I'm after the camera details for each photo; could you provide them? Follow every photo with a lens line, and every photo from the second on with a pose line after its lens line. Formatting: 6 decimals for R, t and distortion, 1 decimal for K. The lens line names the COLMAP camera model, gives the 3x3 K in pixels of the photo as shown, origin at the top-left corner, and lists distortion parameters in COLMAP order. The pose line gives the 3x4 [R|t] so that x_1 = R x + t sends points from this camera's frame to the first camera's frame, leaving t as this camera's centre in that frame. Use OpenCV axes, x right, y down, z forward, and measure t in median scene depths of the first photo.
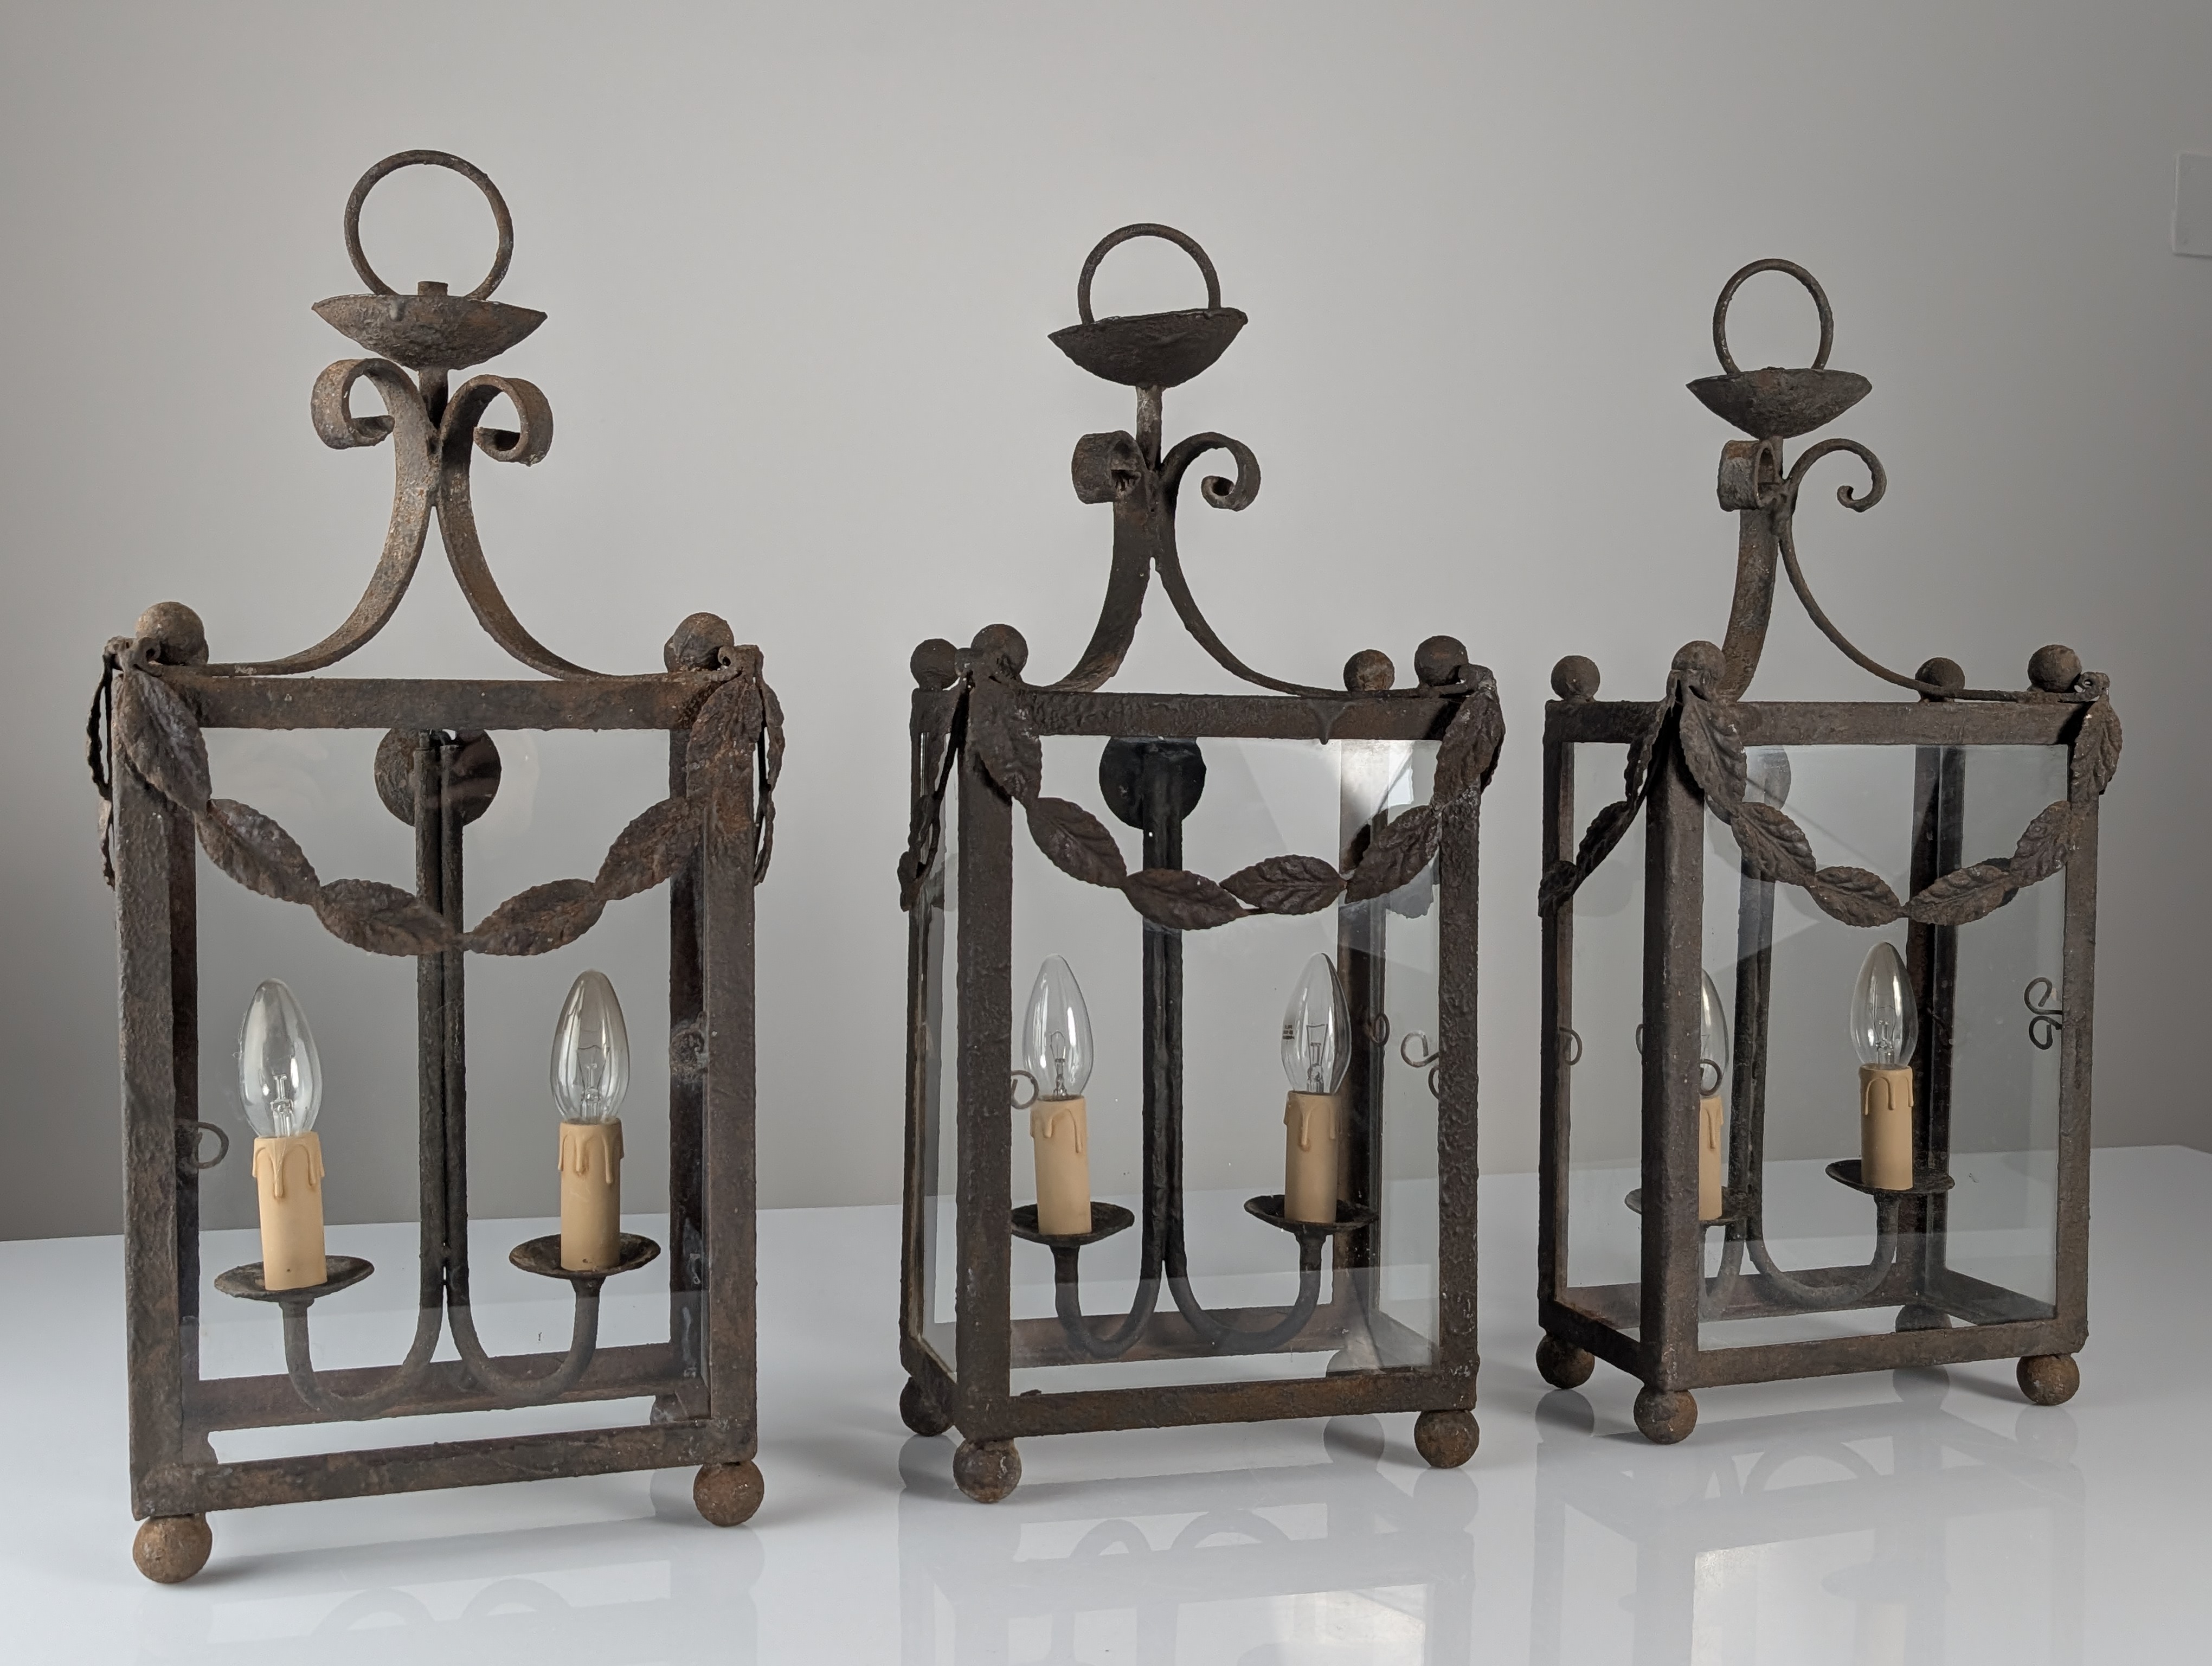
lens RADIAL K [[2280.2, 0, 1102.5], [0, 2280.2, 823.8], [0, 0, 1]] dist [-0.003773, -0.013577]
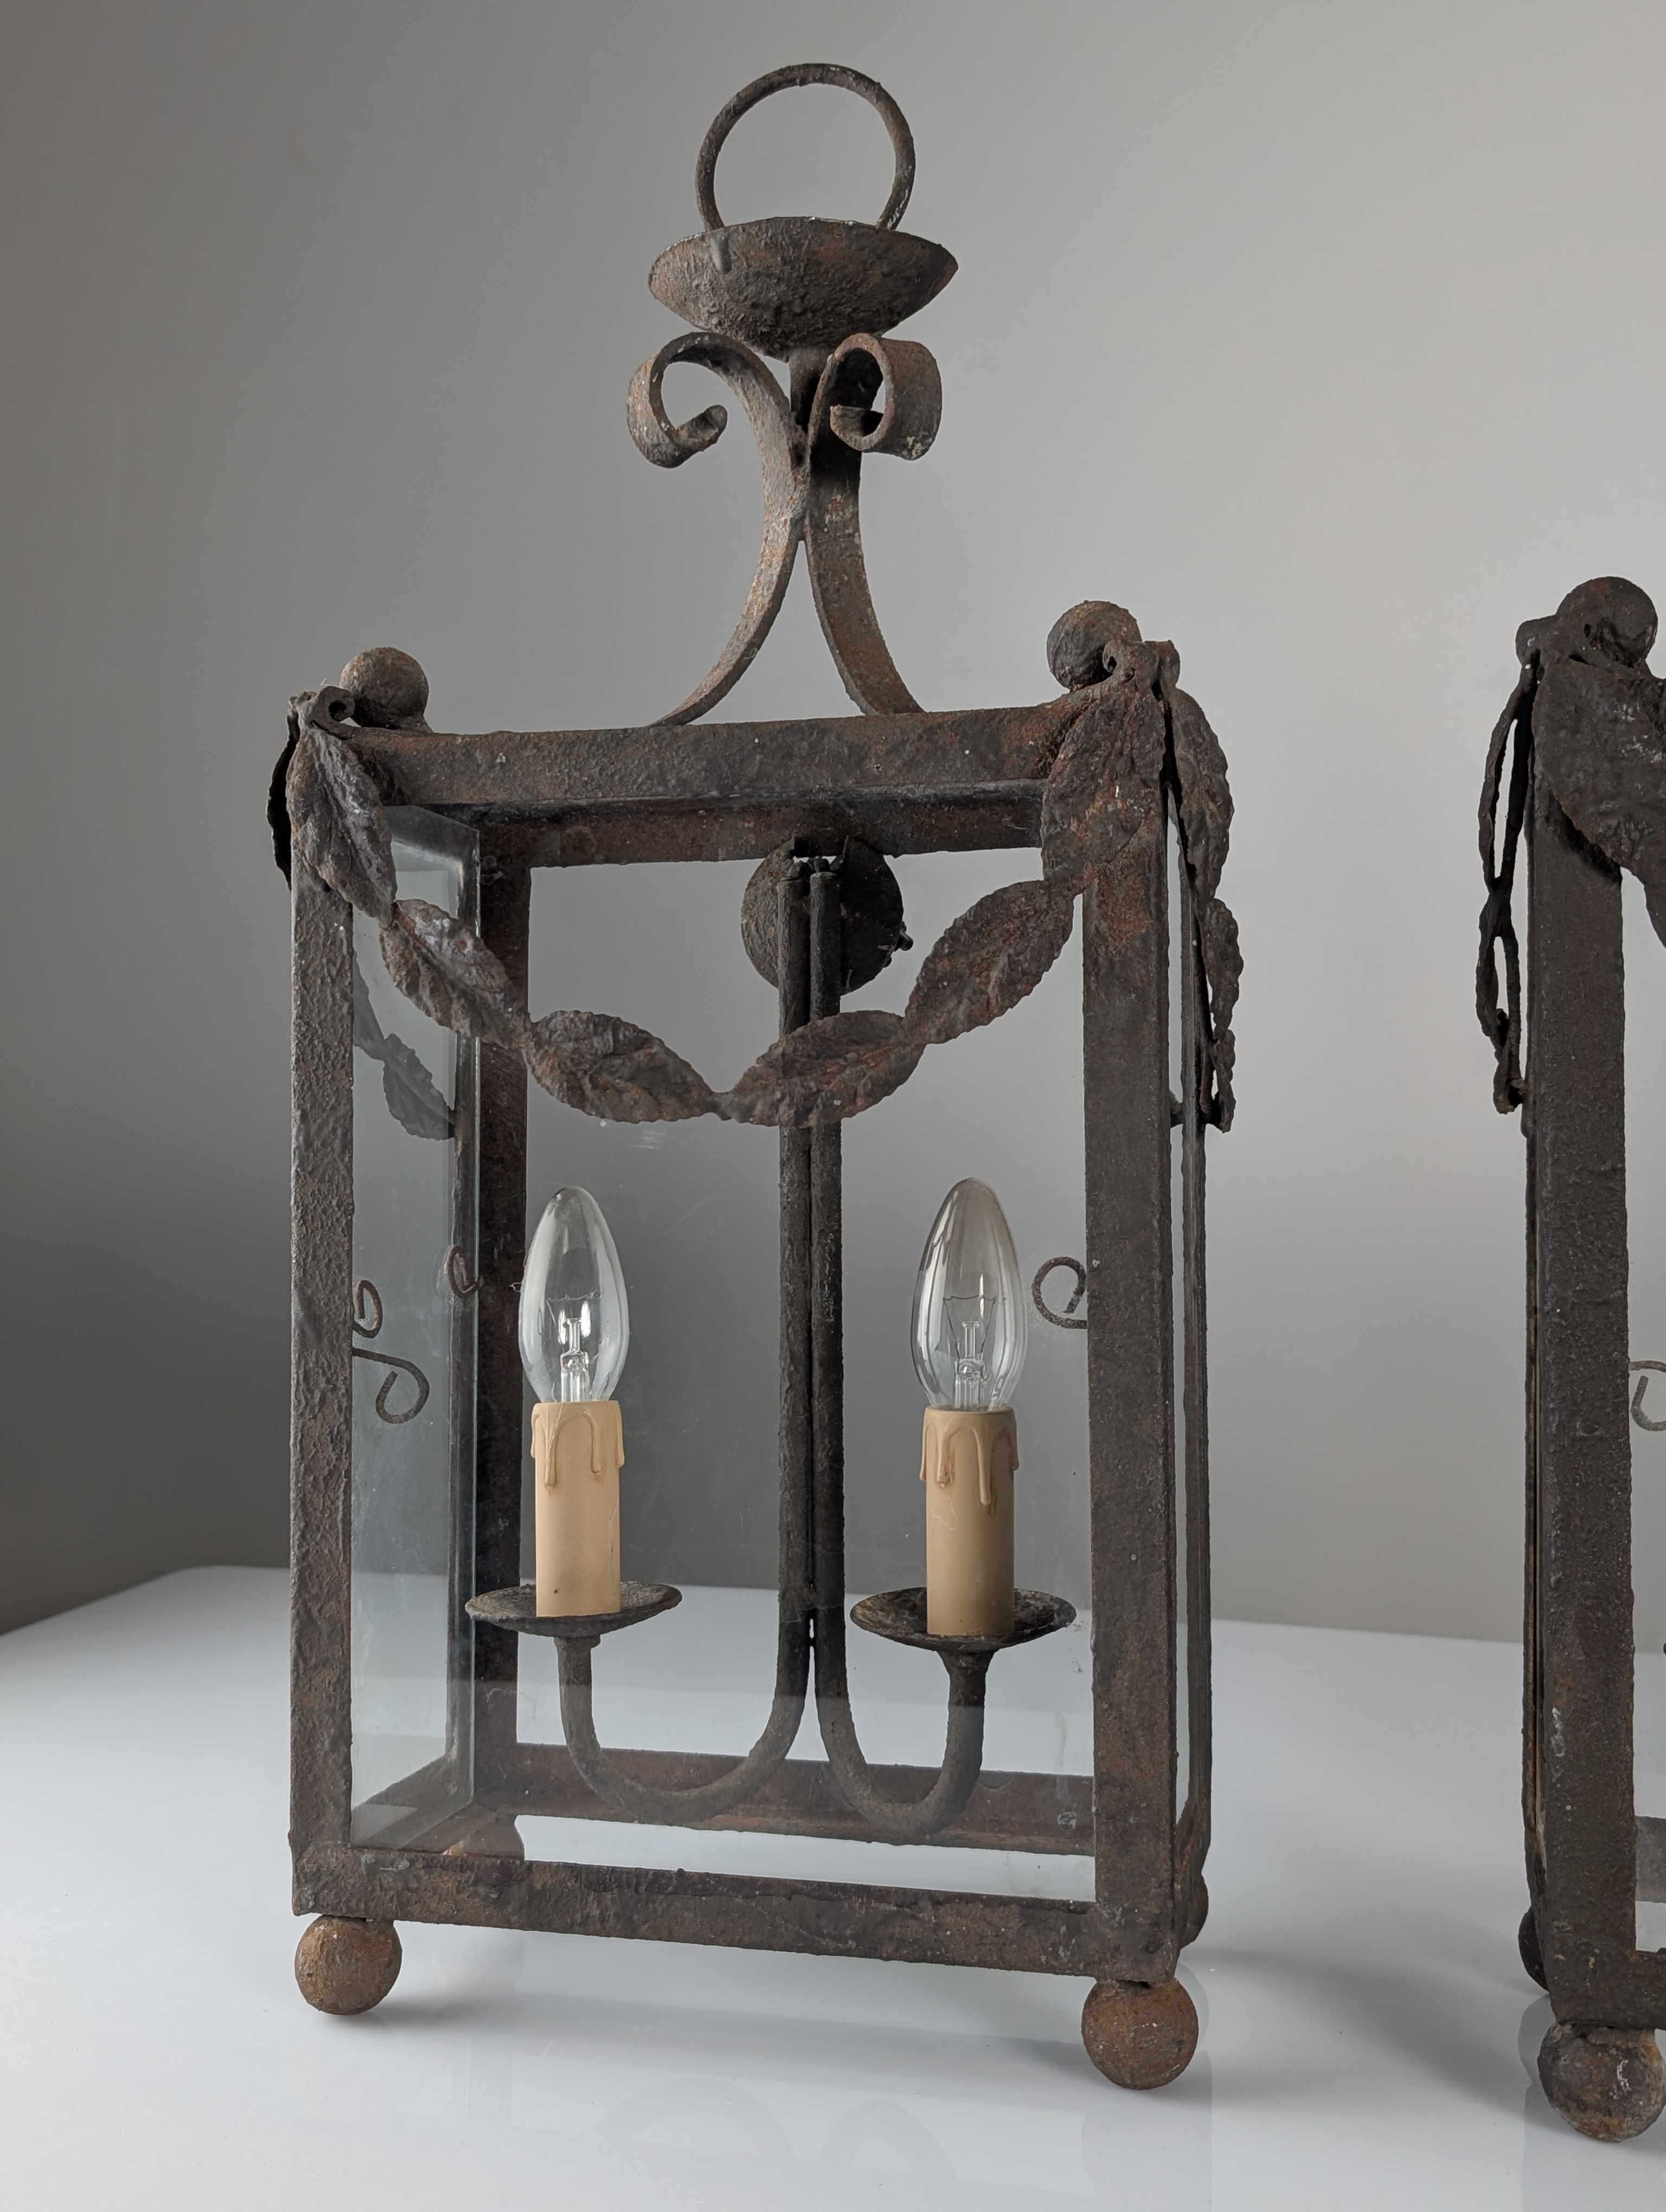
lens RADIAL K [[2285.5, 0, 863.5], [0, 2285.5, 1098.7], [0, 0, 1]] dist [0.078337, -0.212208]
pose [[0.846525, -0.026231, -0.531702, 0.102497], [-0.020205, 0.996482, -0.081330, 0.094008], [0.531965, 0.079591, 0.843017, 0.412121]]
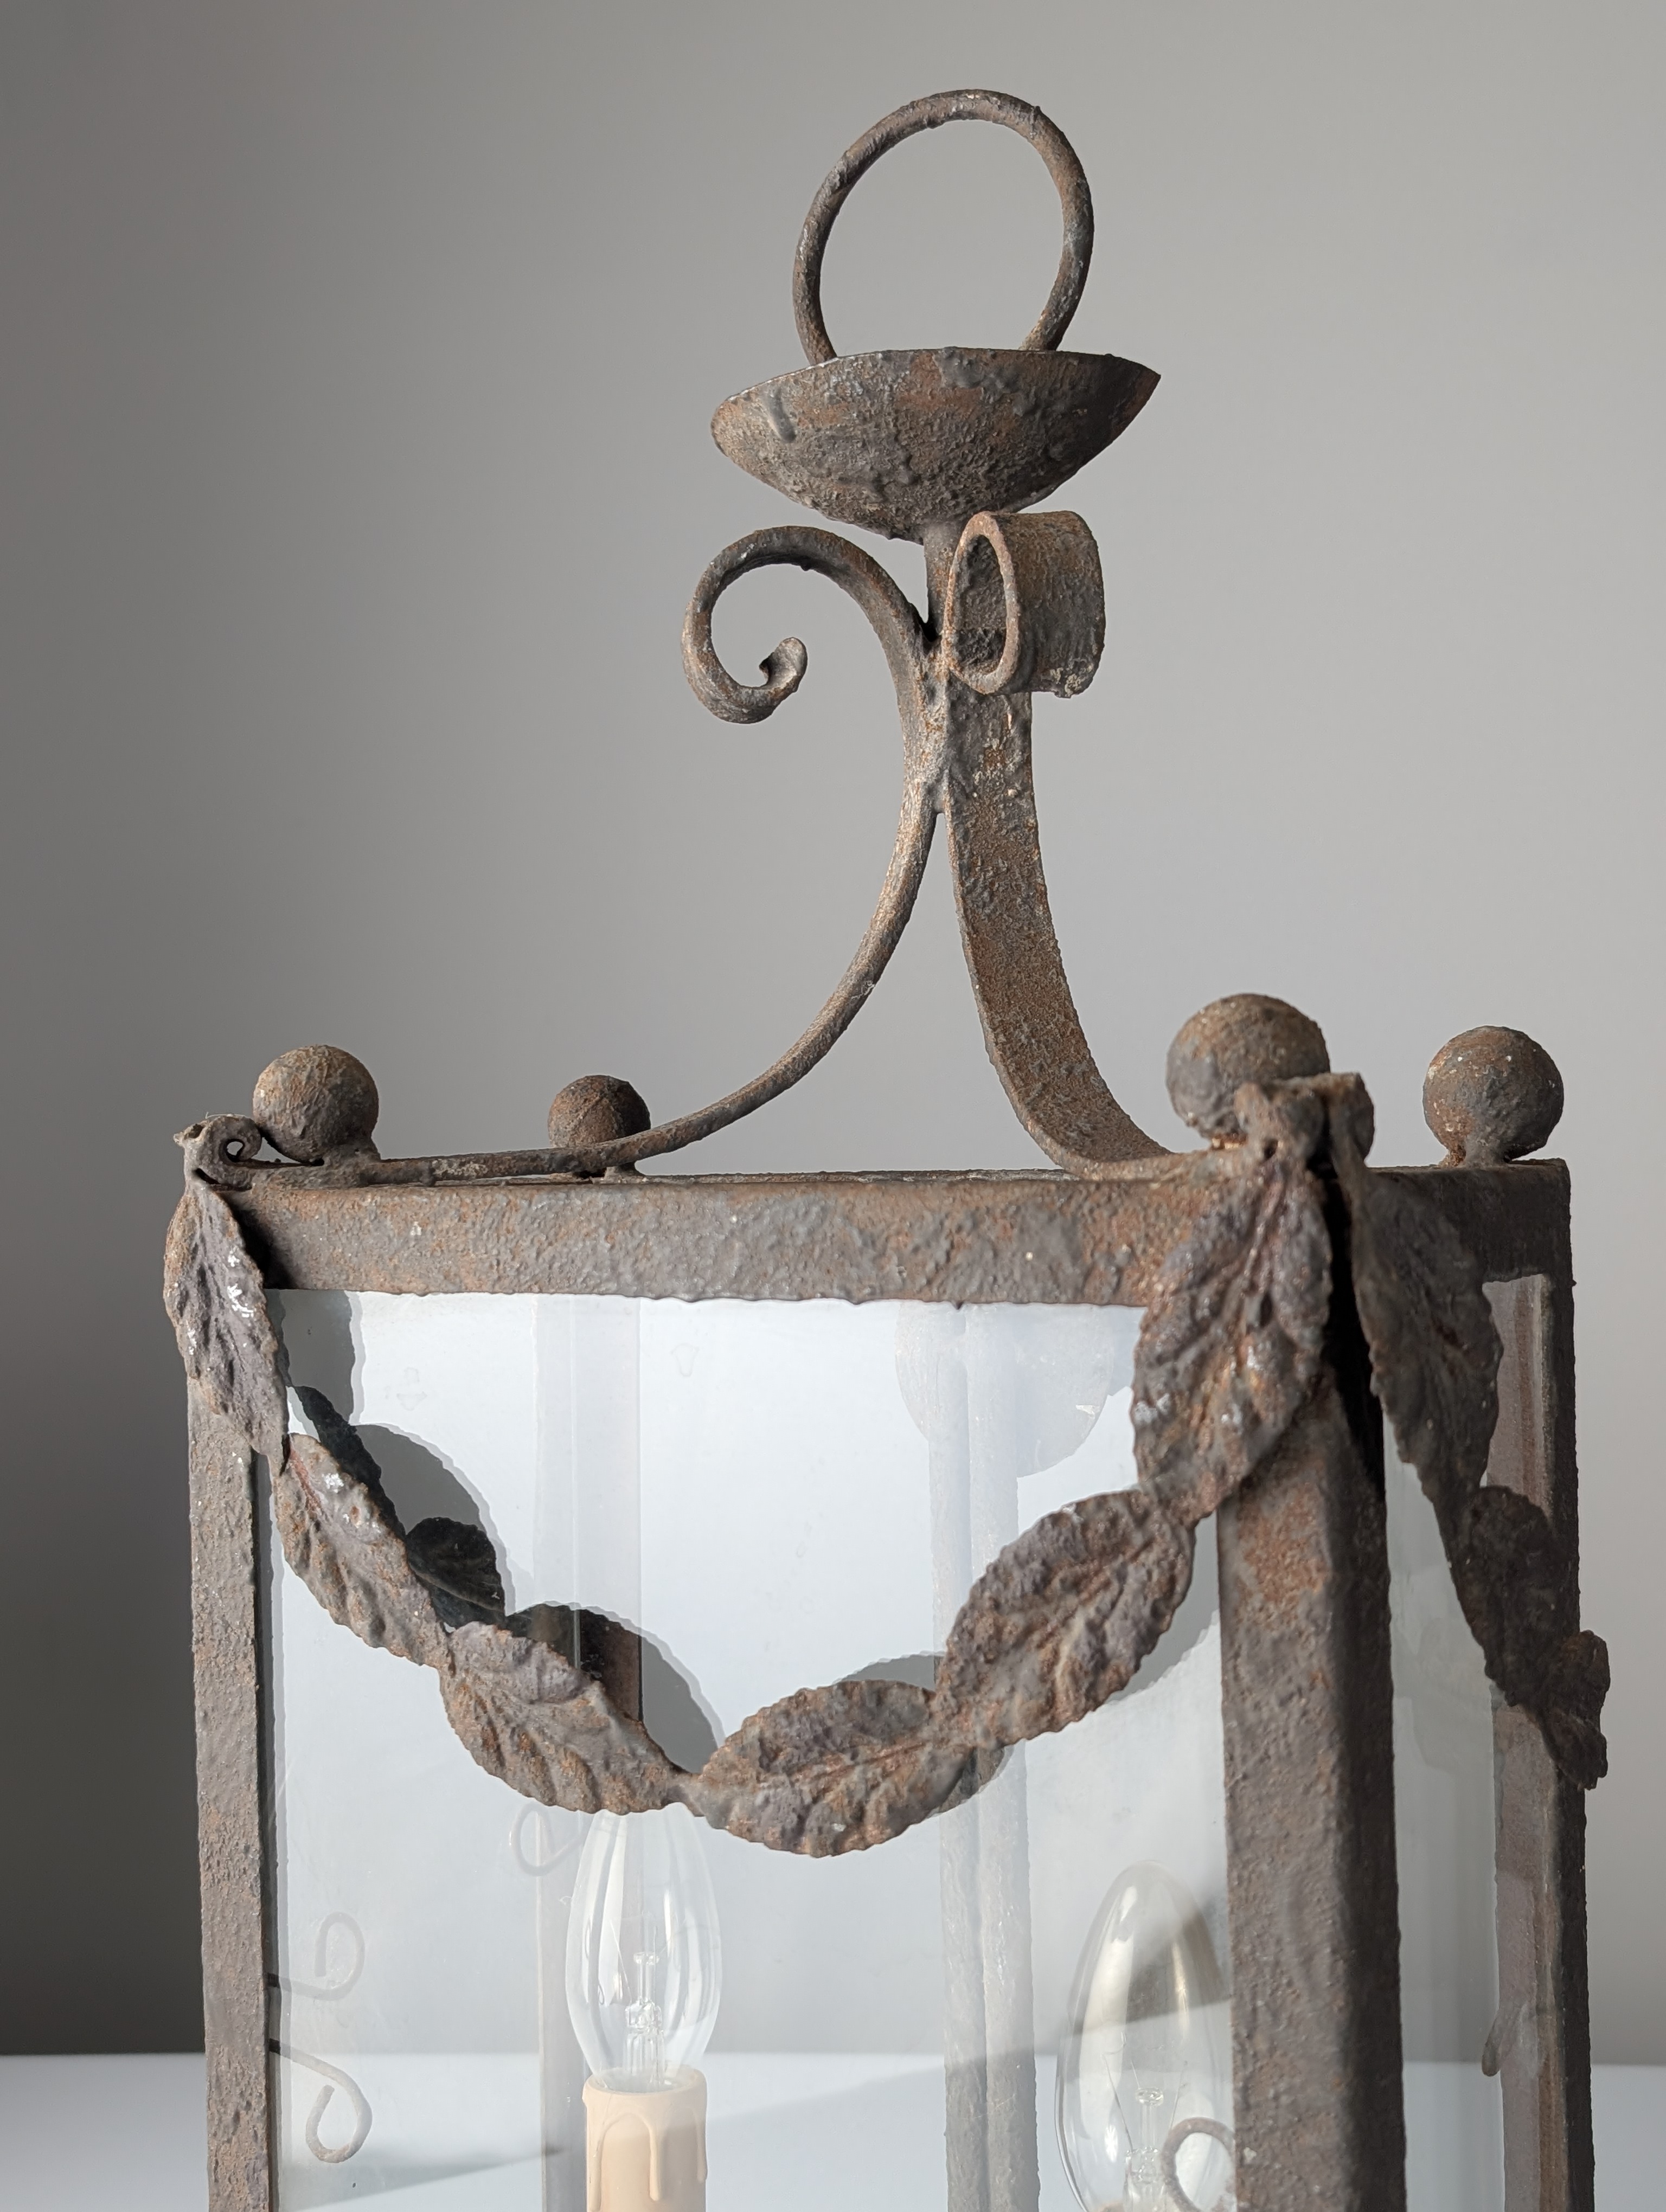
lens RADIAL K [[2353.0, 0, 833.0], [0, 2353.0, 1106.0], [0, 0, 1]] dist [0.097574, -0.351877]
pose [[0.623931, -0.030311, -0.780892, 0.081190], [-0.014032, 0.998652, -0.049974, -0.051027], [0.781354, 0.042138, 0.622664, 0.668163]]
